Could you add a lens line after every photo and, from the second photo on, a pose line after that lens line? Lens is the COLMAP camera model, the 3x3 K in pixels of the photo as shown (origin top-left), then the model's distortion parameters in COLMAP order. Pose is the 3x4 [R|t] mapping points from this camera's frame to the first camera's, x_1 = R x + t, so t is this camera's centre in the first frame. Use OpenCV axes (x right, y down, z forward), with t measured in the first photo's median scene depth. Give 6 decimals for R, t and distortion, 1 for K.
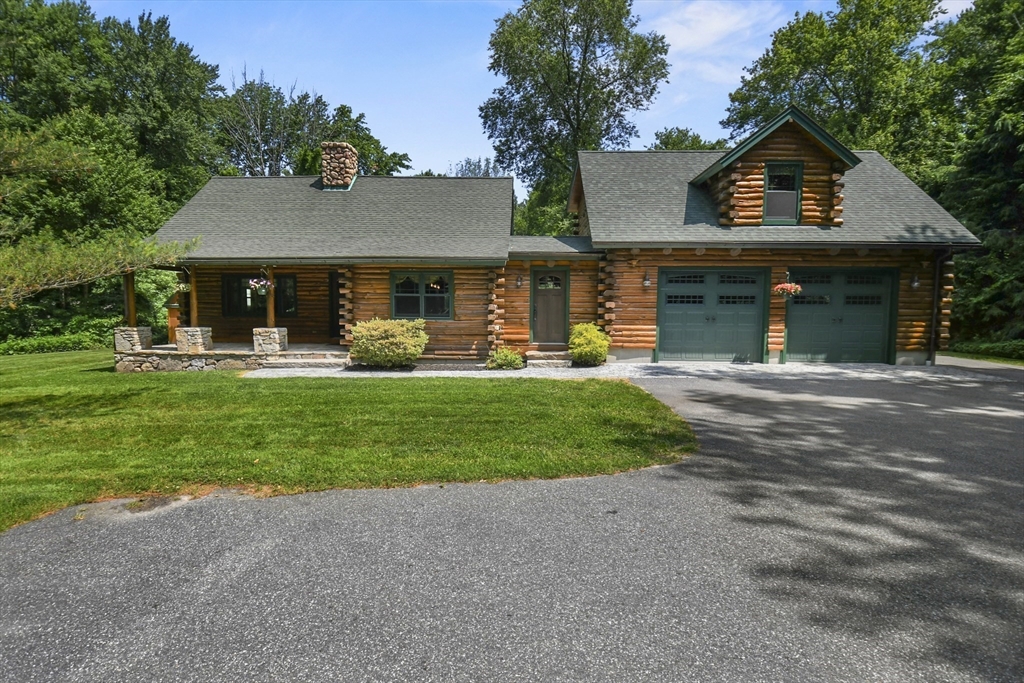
lens RADIAL K [[526.7, 0, 509.1], [0, 526.7, 346.5], [0, 0, 1]] dist [-0.003477, -0.009224]
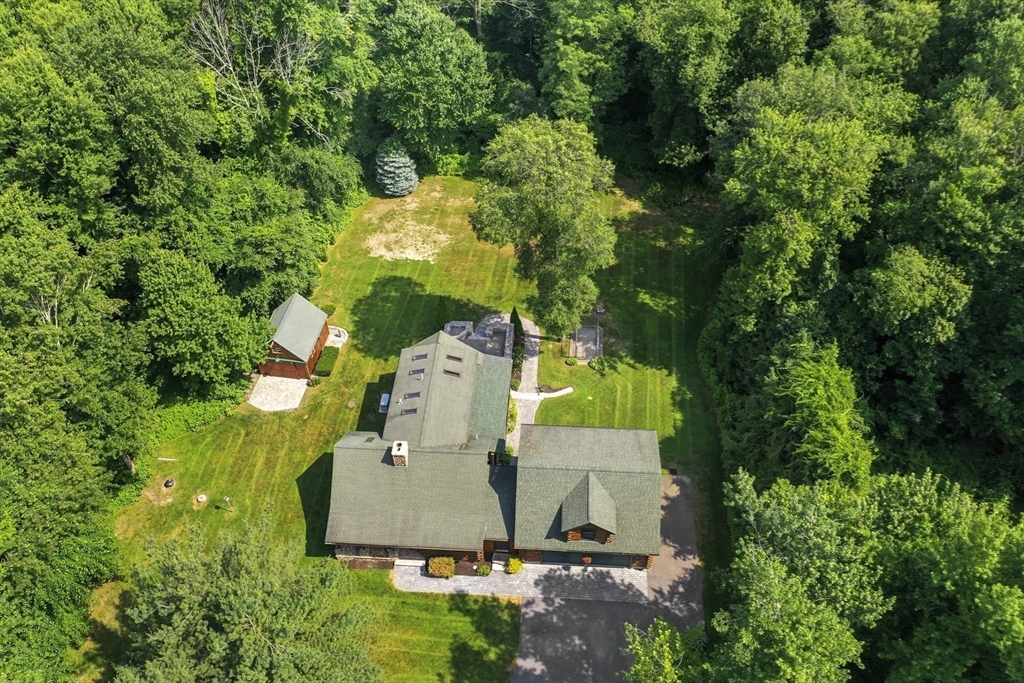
lens RADIAL K [[817.9, 0, 516.4], [0, 817.9, 340.9], [0, 0, 1]] dist [-0.037194, 0.020607]
pose [[0.999055, 0.004972, -0.043171, 0.324156], [0.025157, 0.743876, 0.667844, -3.527019], [0.035435, -0.668299, 0.743049, -1.294821]]
